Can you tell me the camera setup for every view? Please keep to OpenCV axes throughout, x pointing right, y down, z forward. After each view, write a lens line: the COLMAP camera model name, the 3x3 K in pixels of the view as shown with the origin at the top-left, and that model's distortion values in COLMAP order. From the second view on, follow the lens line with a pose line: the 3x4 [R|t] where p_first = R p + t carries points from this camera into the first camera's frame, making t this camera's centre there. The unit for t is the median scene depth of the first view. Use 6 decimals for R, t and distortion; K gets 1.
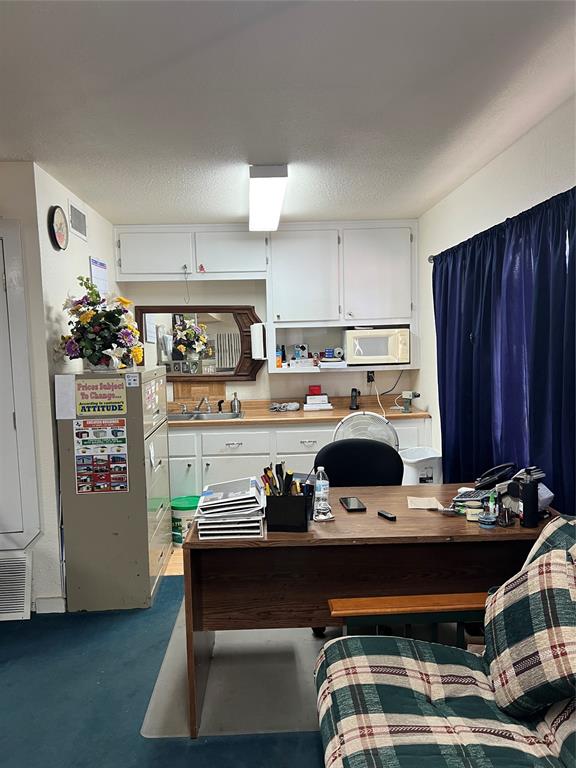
lens RADIAL K [[567.5, 0, 288.0], [0, 567.5, 384.0], [0, 0, 1]] dist [-0.000219, -0.002308]
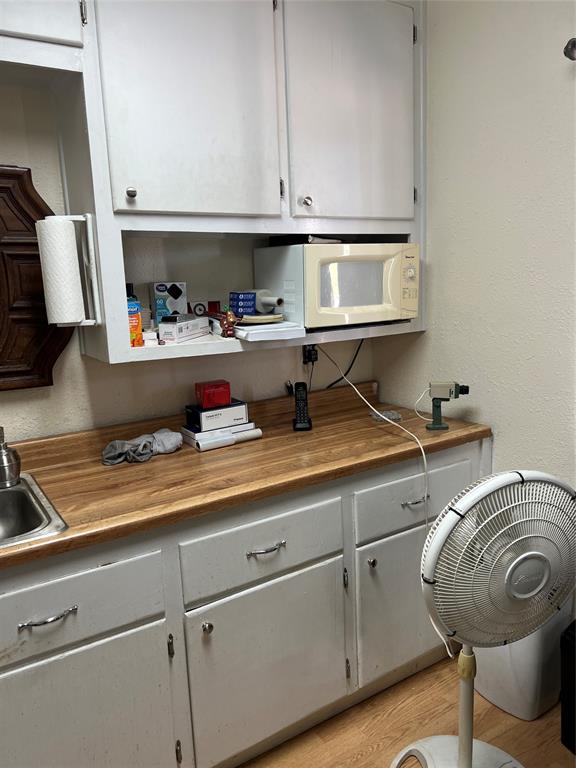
lens RADIAL K [[567.5, 0, 288.0], [0, 567.5, 384.0], [0, 0, 1]] dist [-0.000219, -0.002308]
pose [[0.860125, -0.097710, 0.500638, -0.113745], [0.057212, 0.993768, 0.095661, -0.033778], [-0.506865, -0.053638, 0.860355, 0.643262]]
